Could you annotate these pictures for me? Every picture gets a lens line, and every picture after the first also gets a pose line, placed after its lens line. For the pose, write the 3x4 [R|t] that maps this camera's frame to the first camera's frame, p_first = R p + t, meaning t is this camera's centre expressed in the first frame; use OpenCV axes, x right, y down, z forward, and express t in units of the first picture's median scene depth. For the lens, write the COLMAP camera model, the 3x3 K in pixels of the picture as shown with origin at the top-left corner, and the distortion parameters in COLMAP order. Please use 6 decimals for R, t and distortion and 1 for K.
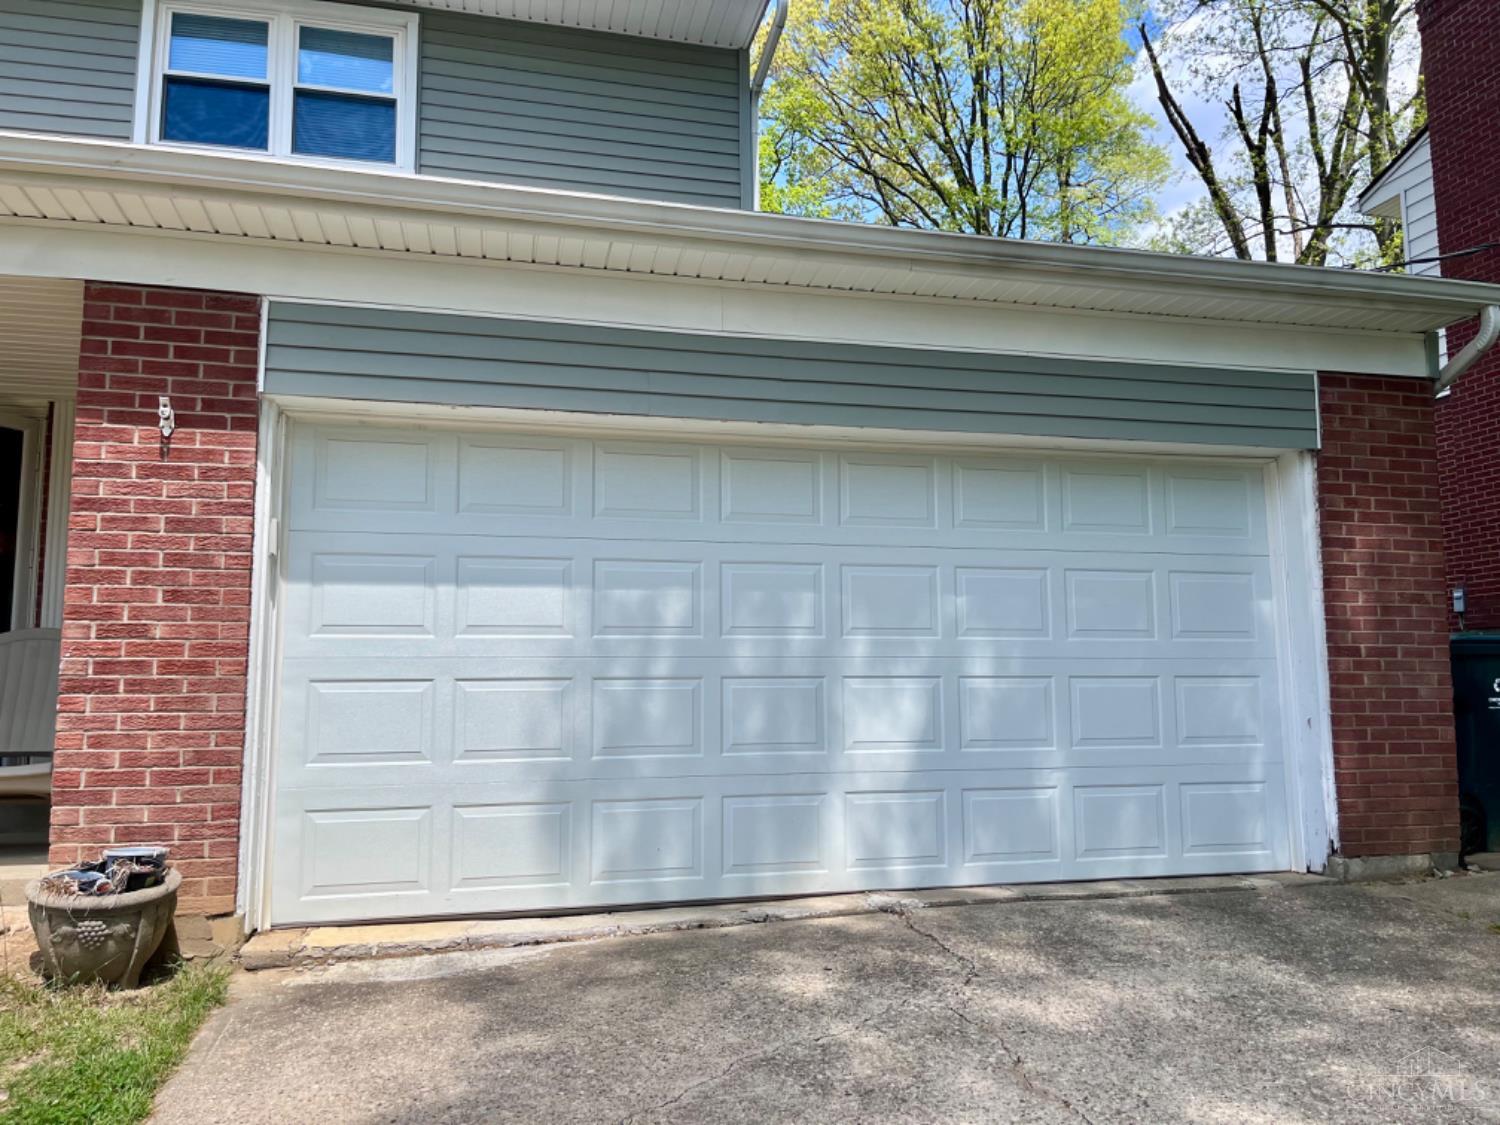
lens RADIAL K [[1118.6, 0, 757.7], [0, 1118.6, 567.0], [0, 0, 1]] dist [0.080338, -0.105520]
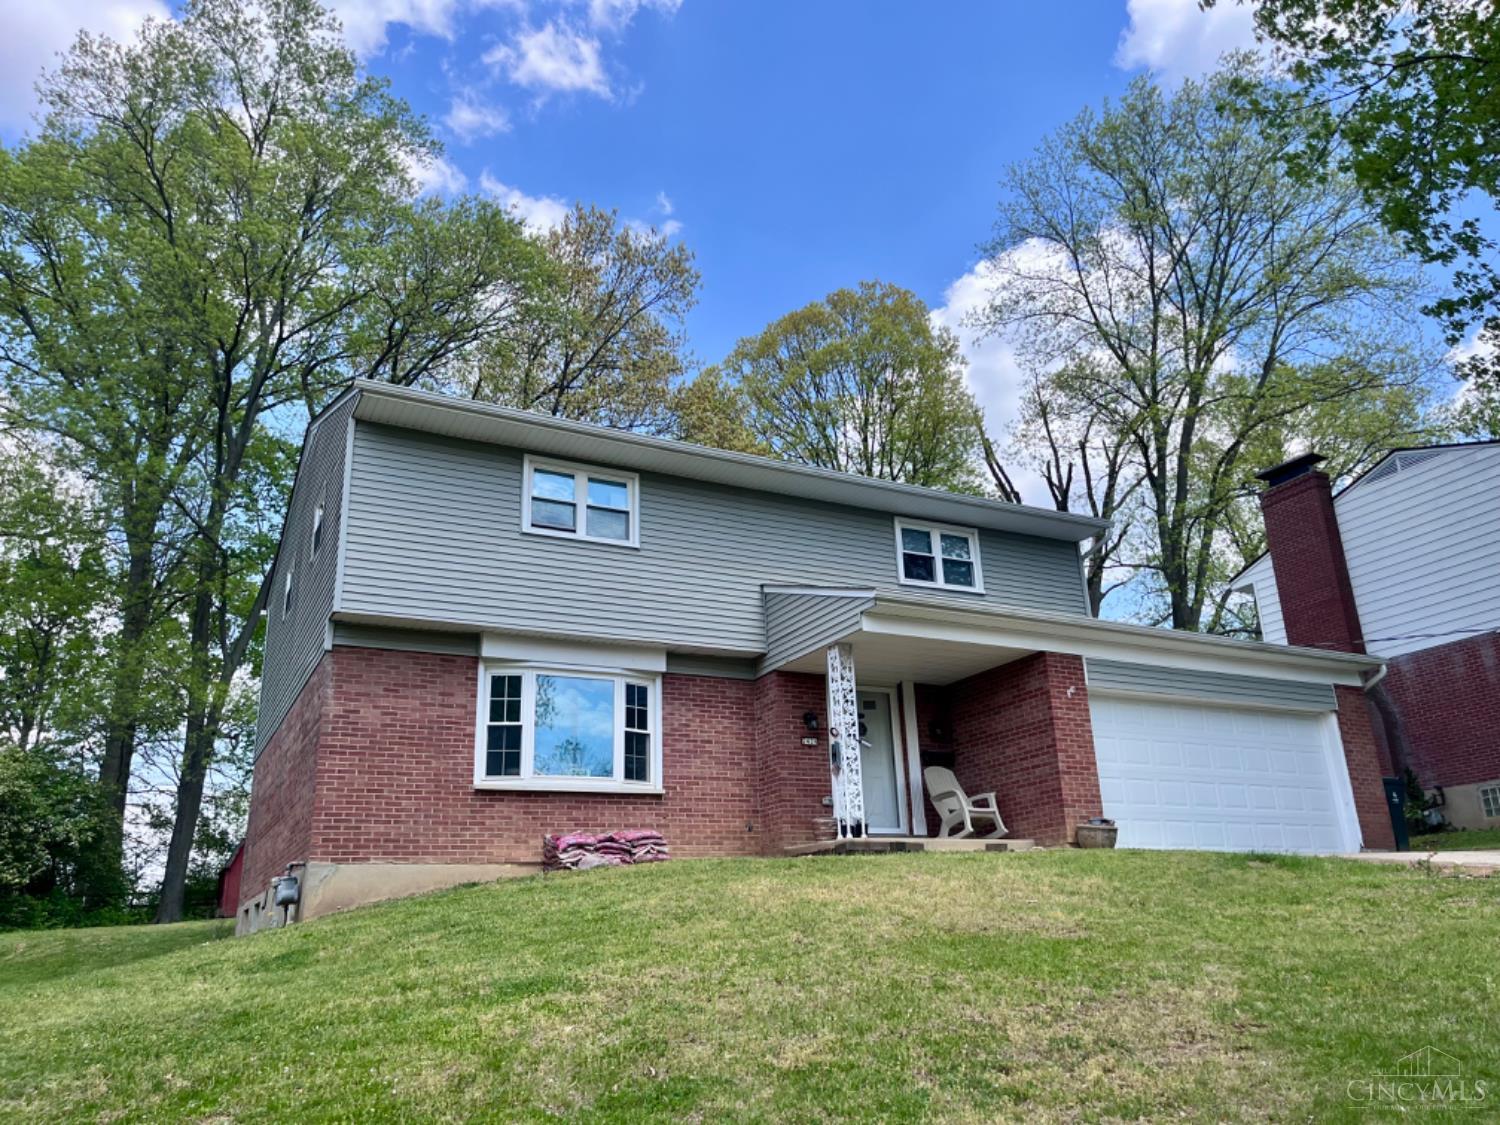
lens RADIAL K [[1118.6, 0, 757.7], [0, 1118.6, 567.0], [0, 0, 1]] dist [0.080338, -0.105520]
pose [[0.971426, 0.047856, 0.232467, -1.653093], [0.005888, 0.974301, -0.225175, 0.186919], [-0.237269, 0.220110, 0.946179, -1.500000]]
